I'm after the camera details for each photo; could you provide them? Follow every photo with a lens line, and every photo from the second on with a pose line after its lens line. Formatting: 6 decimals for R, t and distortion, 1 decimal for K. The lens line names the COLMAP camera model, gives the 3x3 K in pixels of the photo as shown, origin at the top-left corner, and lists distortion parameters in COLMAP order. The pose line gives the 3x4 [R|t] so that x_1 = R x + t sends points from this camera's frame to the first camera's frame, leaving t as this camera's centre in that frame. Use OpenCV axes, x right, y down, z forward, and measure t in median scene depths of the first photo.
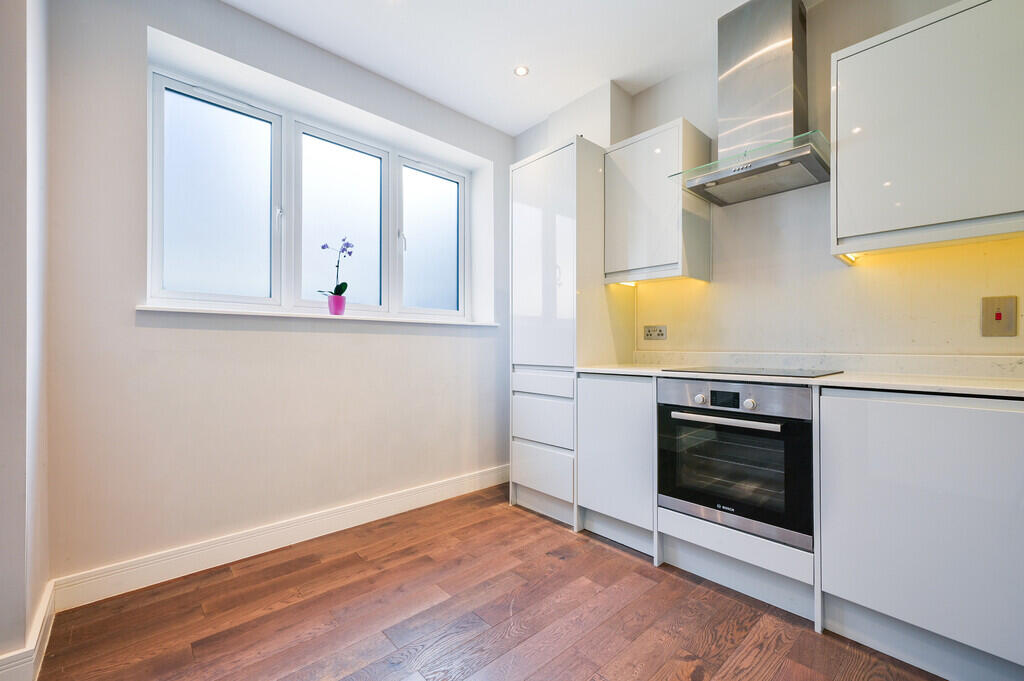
lens RADIAL K [[422.0, 0, 518.4], [0, 422.0, 345.8], [0, 0, 1]] dist [-0.000968, -0.000254]
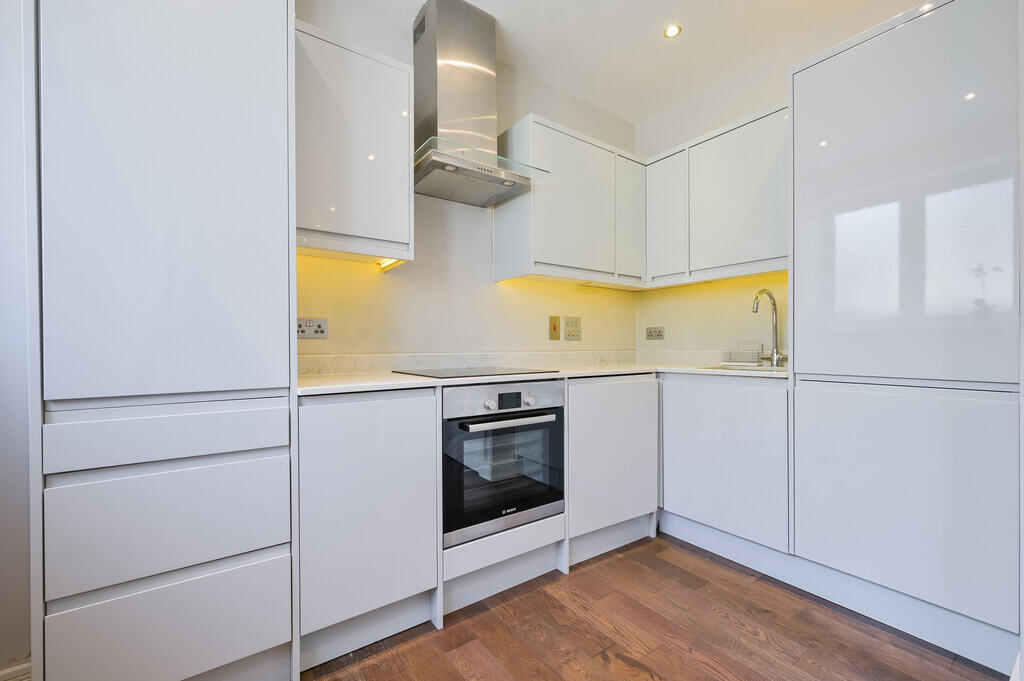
lens RADIAL K [[422.0, 0, 518.4], [0, 422.0, 345.8], [0, 0, 1]] dist [-0.000968, -0.000254]
pose [[0.127531, -0.001632, 0.991833, -0.356144], [0.004373, 0.999990, 0.001083, -0.002018], [-0.991825, 0.004199, 0.127537, 0.624590]]
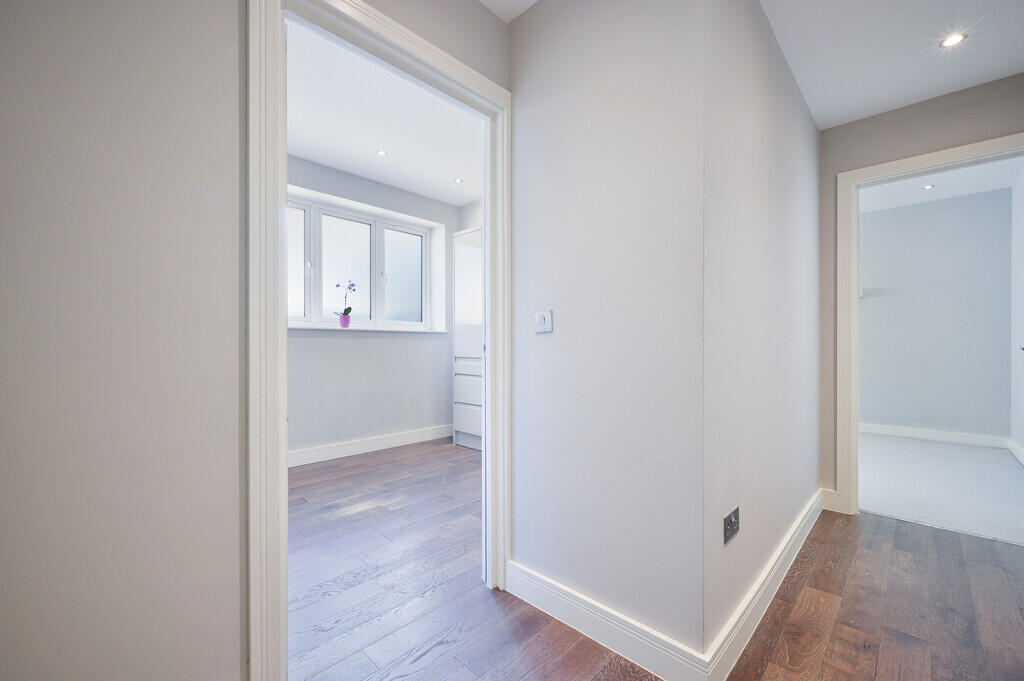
lens RADIAL K [[422.0, 0, 518.4], [0, 422.0, 345.8], [0, 0, 1]] dist [-0.000968, -0.000254]
pose [[0.997951, -0.001144, 0.063979, 0.139757], [0.001088, 0.999999, 0.000919, -0.000601], [-0.063980, -0.000847, 0.997951, -0.694987]]
